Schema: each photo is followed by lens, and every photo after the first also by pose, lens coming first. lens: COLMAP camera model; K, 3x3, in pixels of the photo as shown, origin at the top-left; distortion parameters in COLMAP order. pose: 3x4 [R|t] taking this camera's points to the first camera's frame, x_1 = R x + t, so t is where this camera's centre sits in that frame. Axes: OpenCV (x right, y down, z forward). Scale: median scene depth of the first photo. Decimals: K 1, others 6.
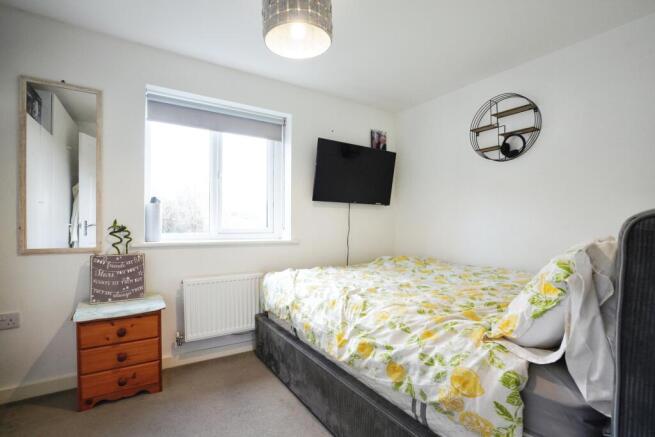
lens RADIAL K [[308.9, 0, 324.1], [0, 308.9, 221.4], [0, 0, 1]] dist [-0.058073, 0.020717]
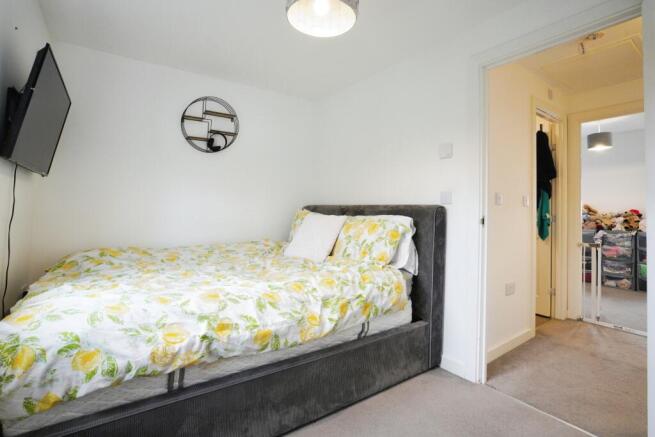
lens RADIAL K [[304.8, 0, 325.7], [0, 304.8, 210.0], [0, 0, 1]] dist [-0.053828, 0.015282]
pose [[-0.039273, -0.010440, 0.999174, -0.607204], [-0.014422, 0.999847, 0.009880, 0.001292], [-0.999124, -0.014022, -0.039417, 0.623644]]
